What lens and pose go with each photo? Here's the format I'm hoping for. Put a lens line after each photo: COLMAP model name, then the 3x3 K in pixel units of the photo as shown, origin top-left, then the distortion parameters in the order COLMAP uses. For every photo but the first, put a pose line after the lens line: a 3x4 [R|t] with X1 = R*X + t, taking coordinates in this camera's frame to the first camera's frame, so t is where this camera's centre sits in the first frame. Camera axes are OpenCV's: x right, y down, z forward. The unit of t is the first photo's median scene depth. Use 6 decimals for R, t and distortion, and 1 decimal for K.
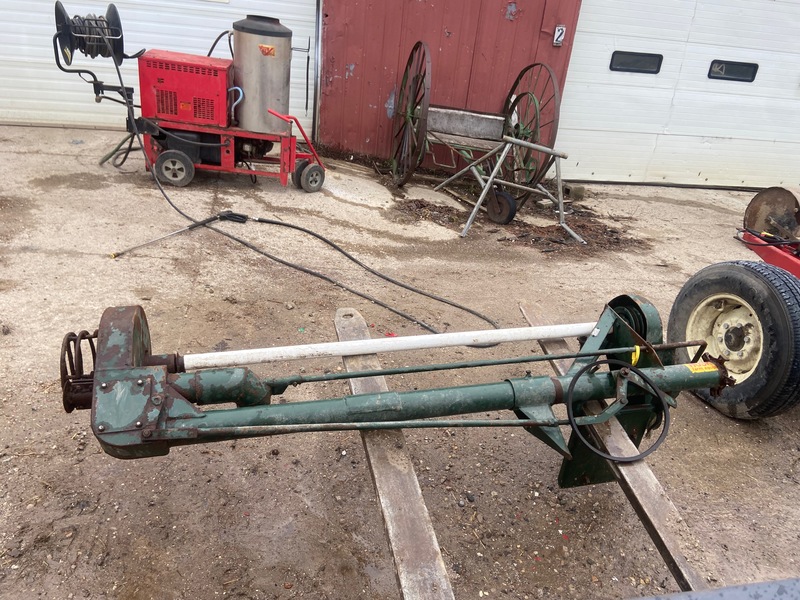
lens RADIAL K [[601.3, 0, 401.4], [0, 601.3, 301.5], [0, 0, 1]] dist [0.126818, -0.152448]
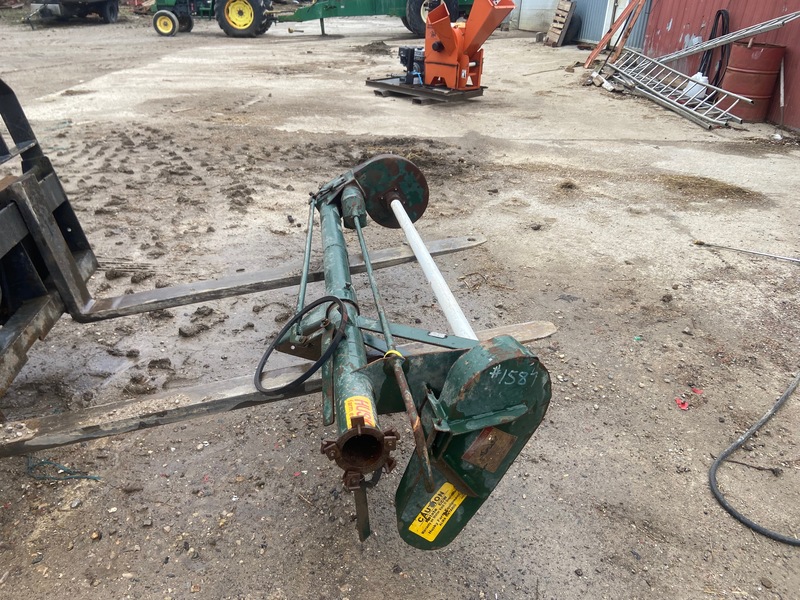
lens RADIAL K [[604.4, 0, 392.0], [0, 604.4, 293.7], [0, 0, 1]] dist [0.132718, -0.168710]
pose [[-0.126128, 0.331057, -0.935143, 0.442623], [-0.472310, 0.808930, 0.350078, -0.095431], [0.872362, 0.485833, 0.054333, 0.412098]]
